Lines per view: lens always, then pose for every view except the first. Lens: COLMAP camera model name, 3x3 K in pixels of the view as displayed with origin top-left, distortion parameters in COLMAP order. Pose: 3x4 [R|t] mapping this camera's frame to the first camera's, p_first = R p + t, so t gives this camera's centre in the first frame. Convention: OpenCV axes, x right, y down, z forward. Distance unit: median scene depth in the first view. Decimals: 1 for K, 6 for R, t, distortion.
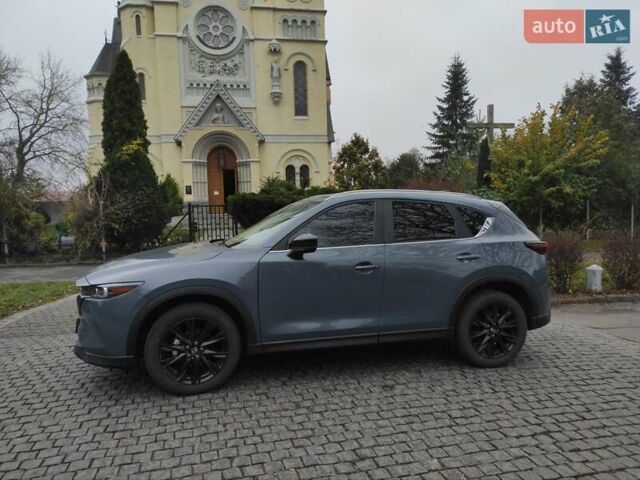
lens RADIAL K [[471.6, 0, 318.6], [0, 471.6, 243.6], [0, 0, 1]] dist [0.066905, -0.041650]
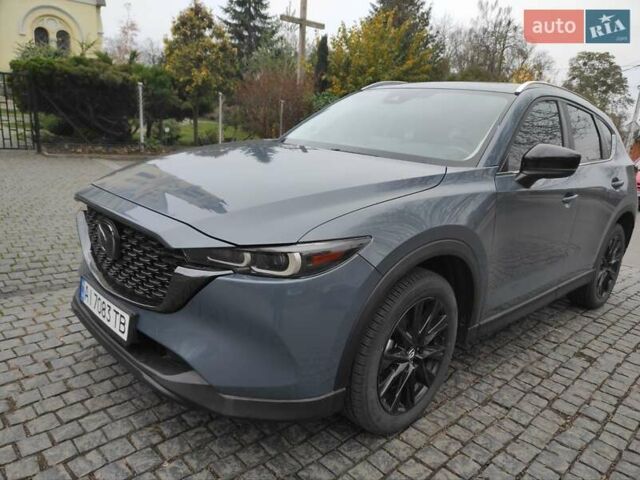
lens RADIAL K [[471.6, 0, 320.2], [0, 471.6, 244.7], [0, 0, 1]] dist [0.066905, -0.041650]
pose [[0.868132, -0.048820, 0.493927, -0.128765], [-0.054312, 0.979831, 0.192306, 0.000234], [-0.493353, -0.193773, 0.847971, 0.127355]]
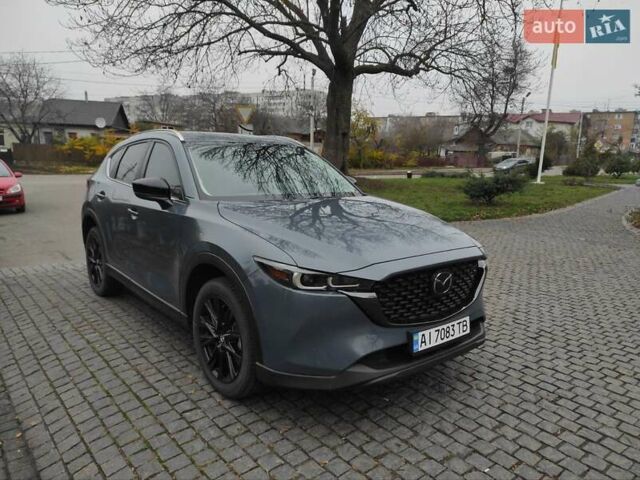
lens RADIAL K [[471.6, 0, 324.7], [0, 471.6, 245.4], [0, 0, 1]] dist [0.066905, -0.041650]
pose [[-0.434100, -0.170275, 0.884626, -0.229783], [0.041047, 0.977216, 0.208239, -0.021704], [-0.899929, 0.126708, -0.417220, 0.334126]]
